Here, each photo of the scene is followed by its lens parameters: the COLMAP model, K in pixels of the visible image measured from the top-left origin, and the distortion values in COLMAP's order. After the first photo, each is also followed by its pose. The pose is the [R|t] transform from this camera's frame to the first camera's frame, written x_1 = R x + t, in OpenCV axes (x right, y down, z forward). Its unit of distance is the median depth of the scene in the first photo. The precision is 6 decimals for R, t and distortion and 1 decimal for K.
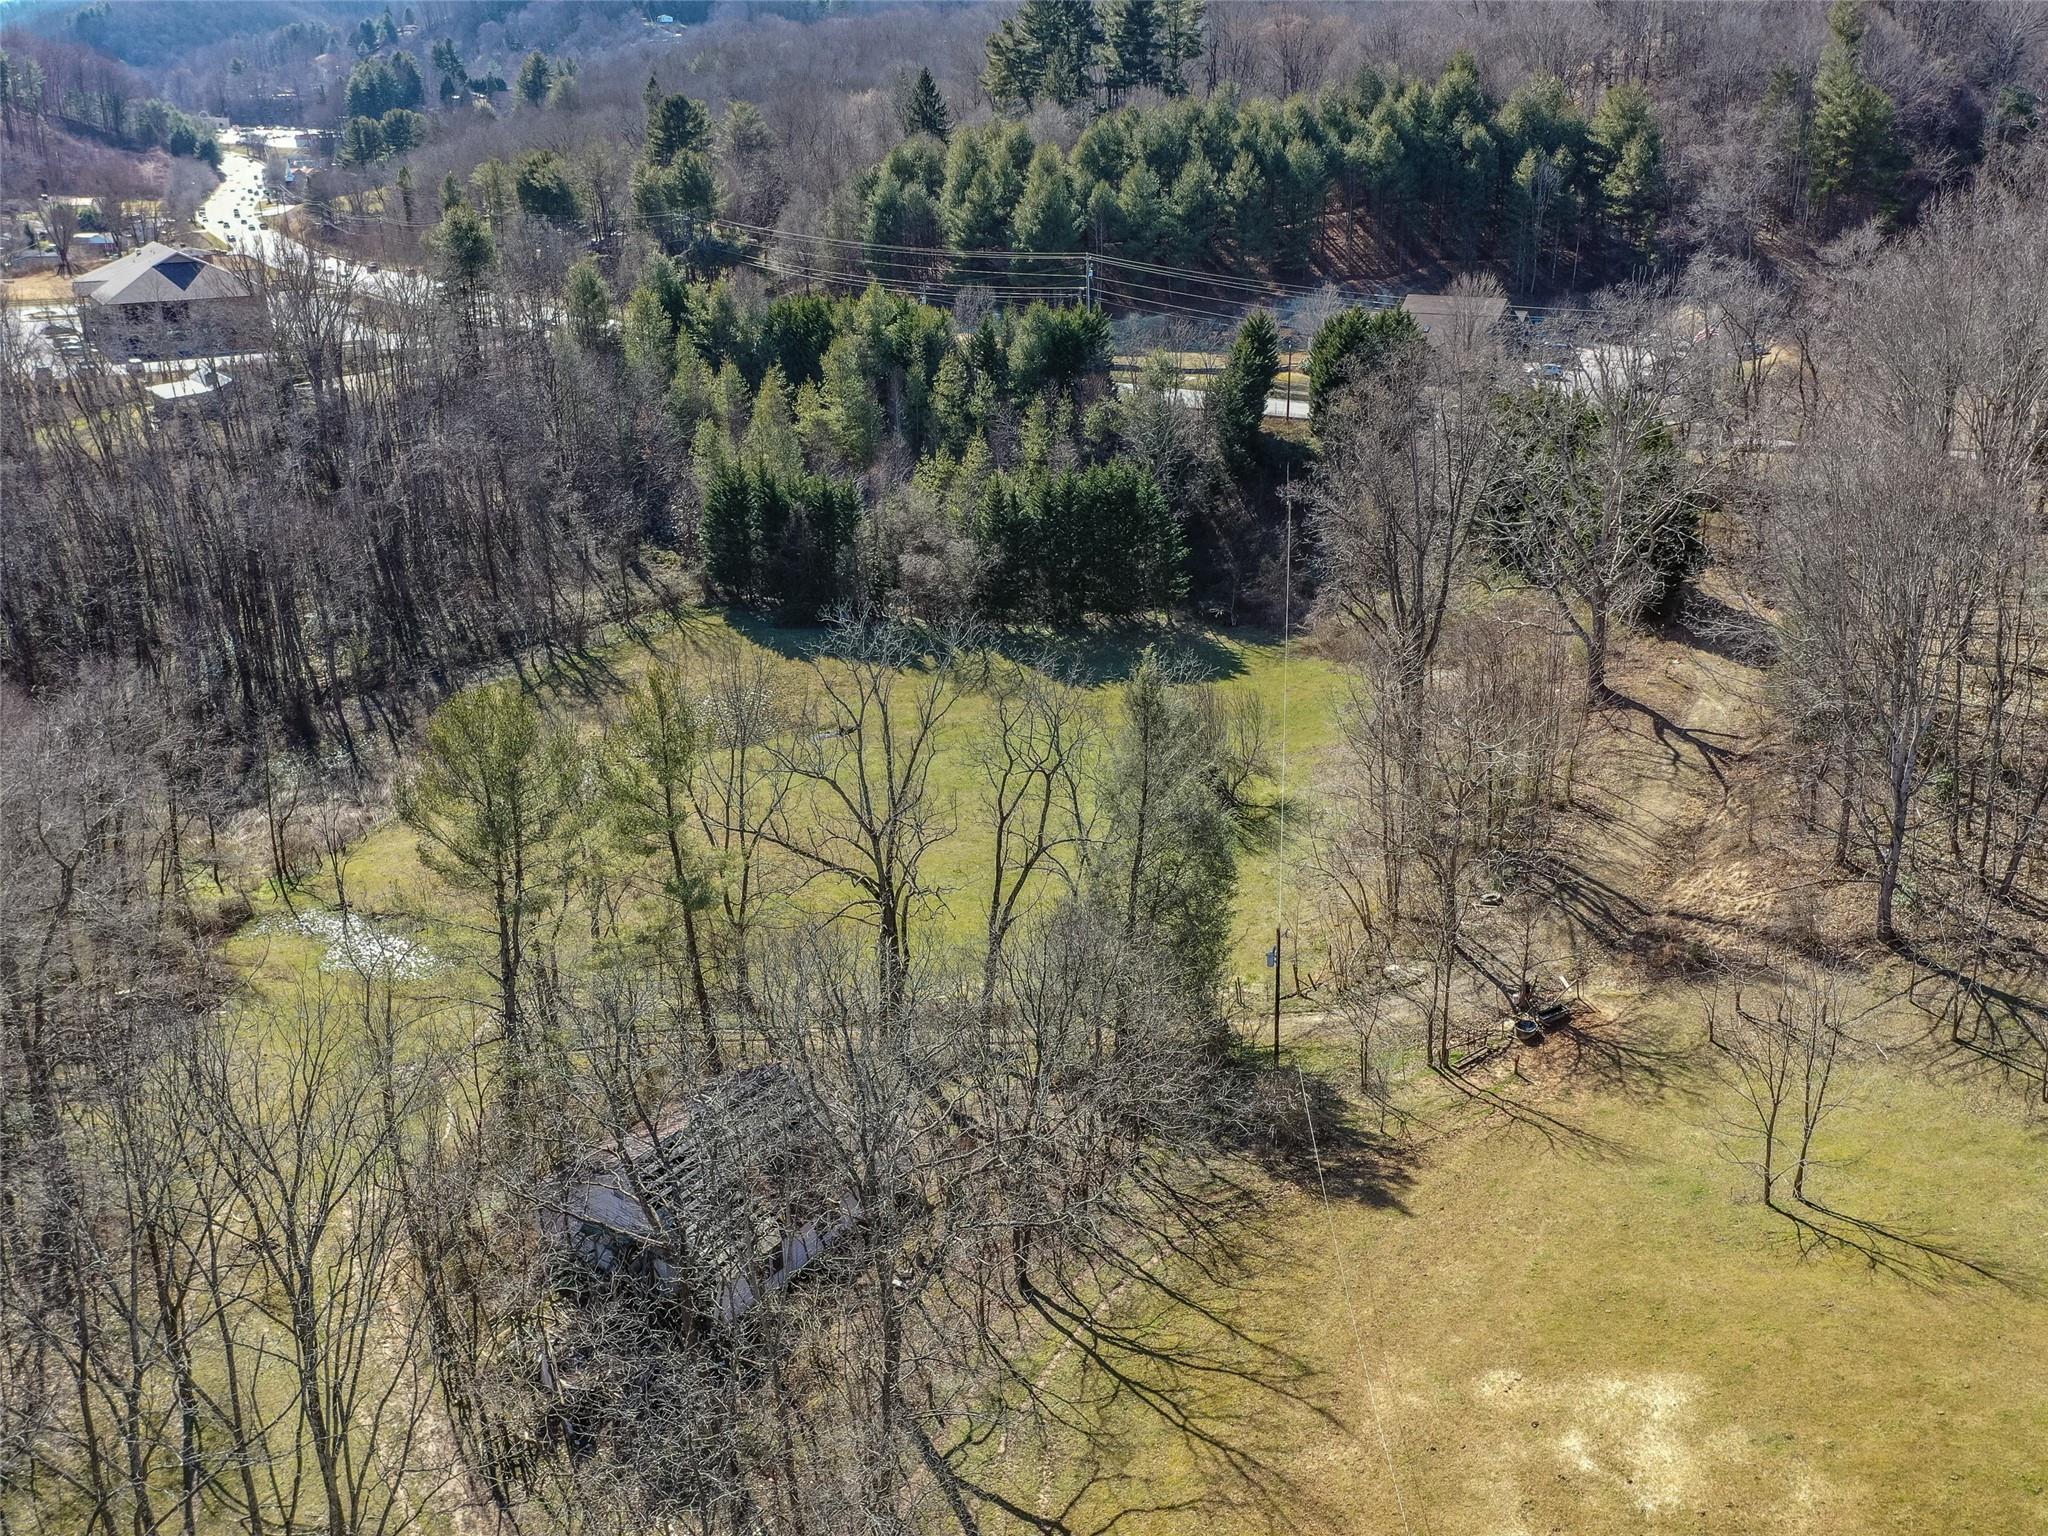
lens RADIAL K [[1841.4, 0, 1024.0], [0, 1841.4, 768.0], [0, 0, 1]] dist [0.005426, 0.039548]
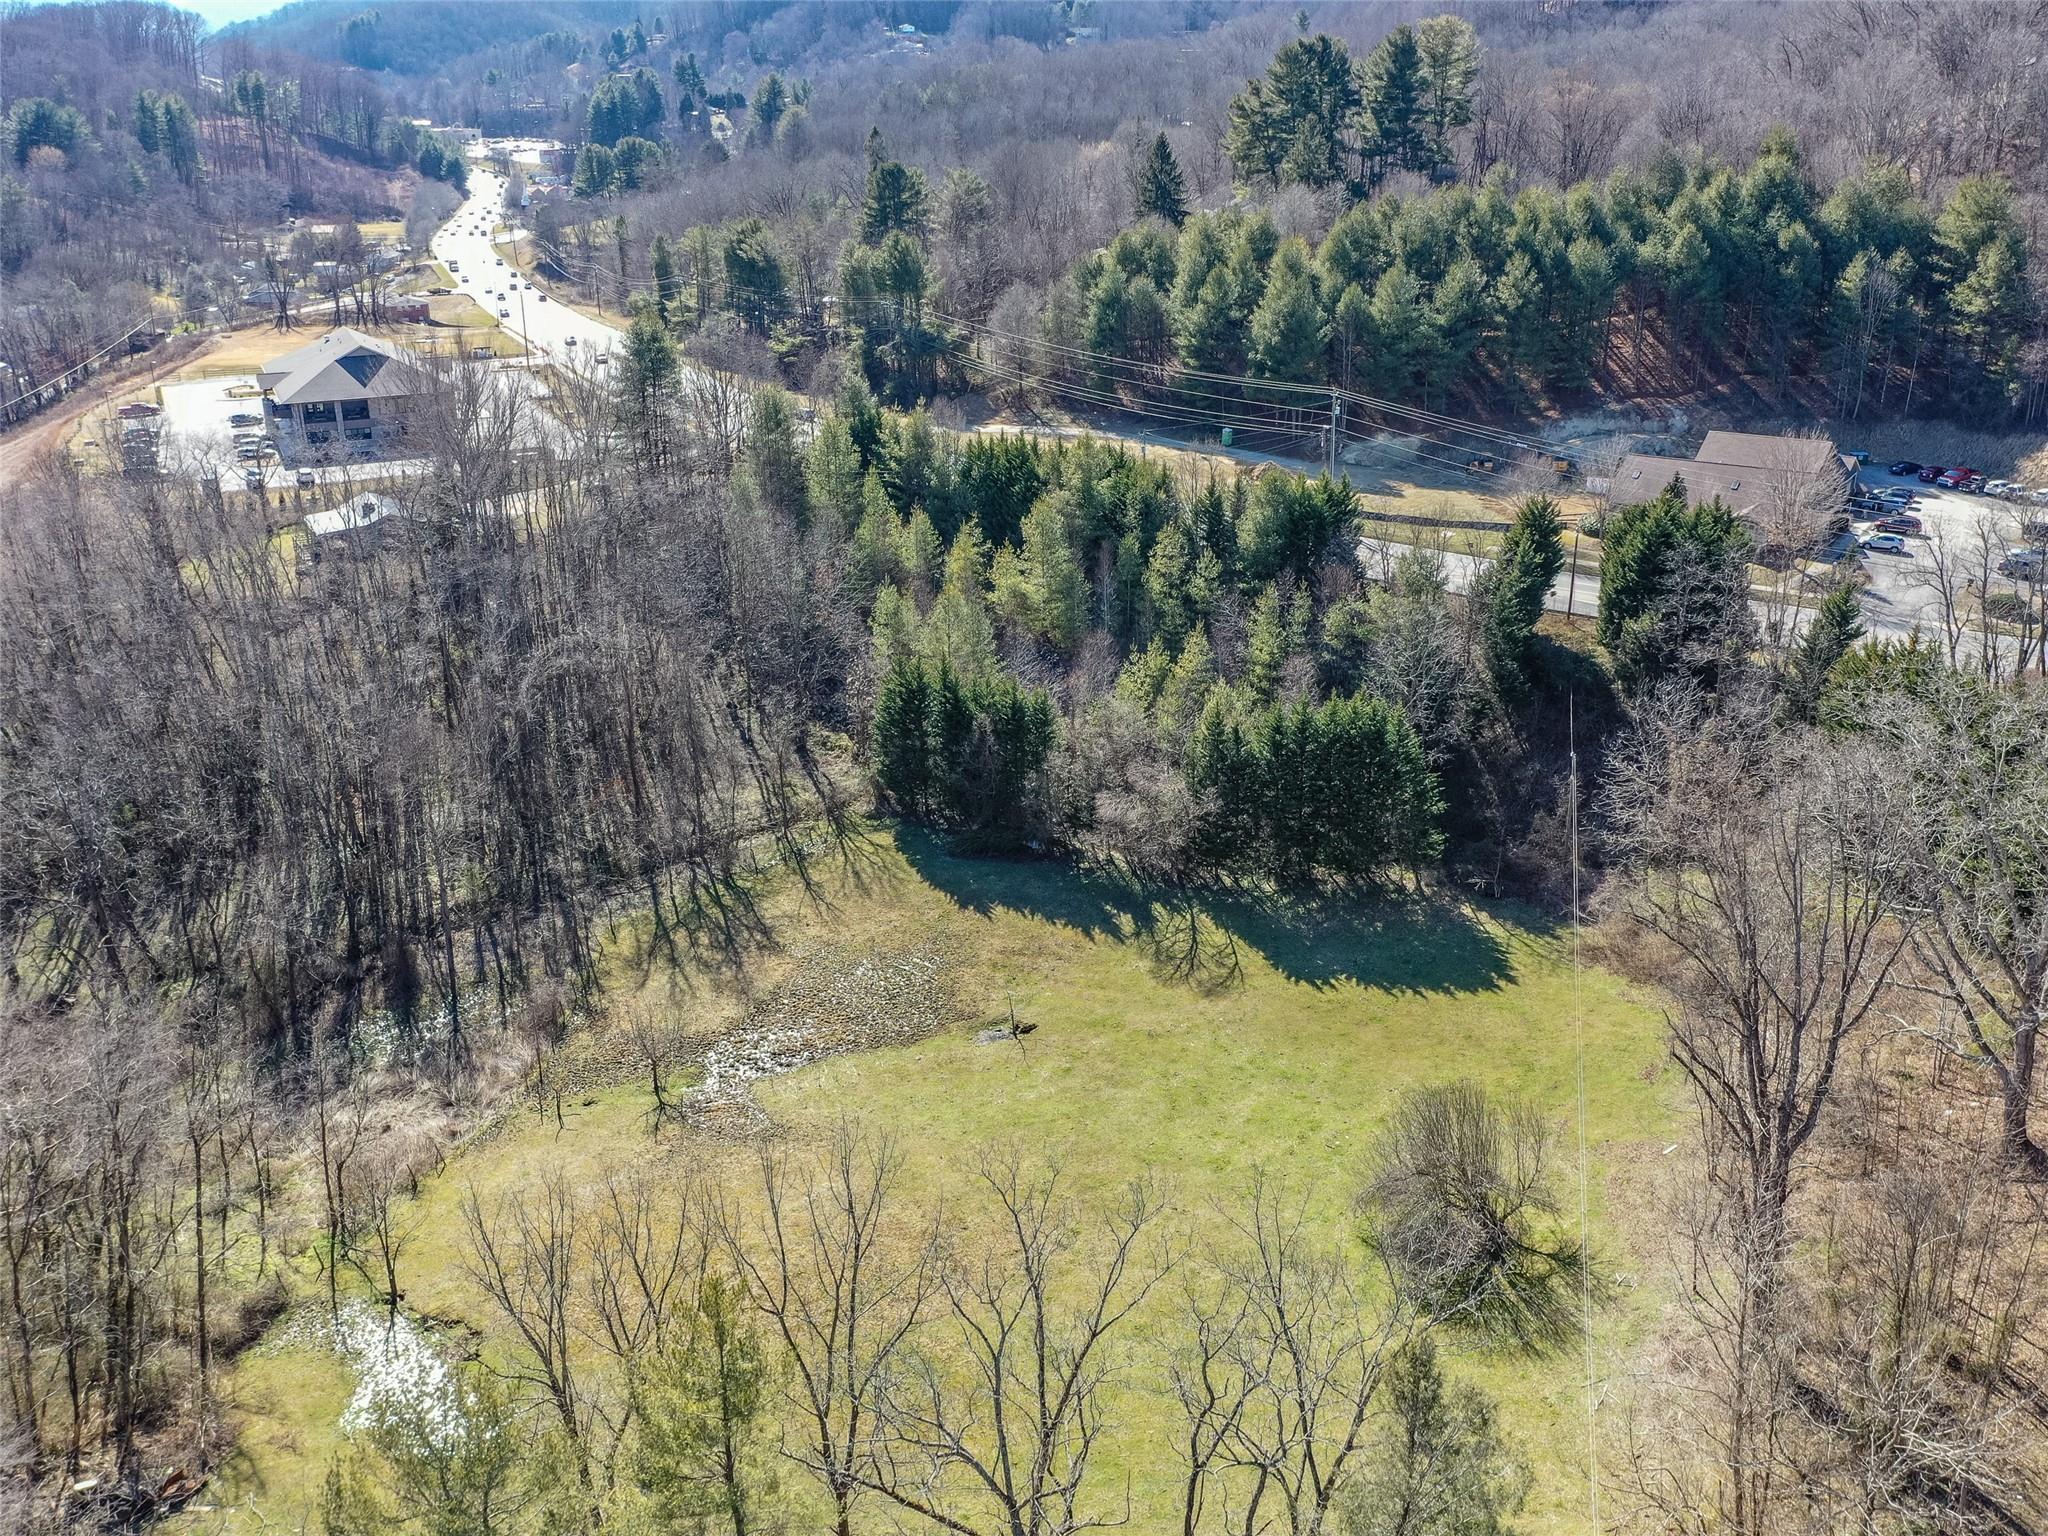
lens RADIAL K [[1841.4, 0, 1024.0], [0, 1841.4, 768.0], [0, 0, 1]] dist [0.005426, 0.039548]
pose [[0.992417, 0.045277, -0.114274, -0.003723], [-0.044824, 0.998974, 0.006532, -0.100756], [0.114453, -0.001360, 0.993428, 0.120749]]
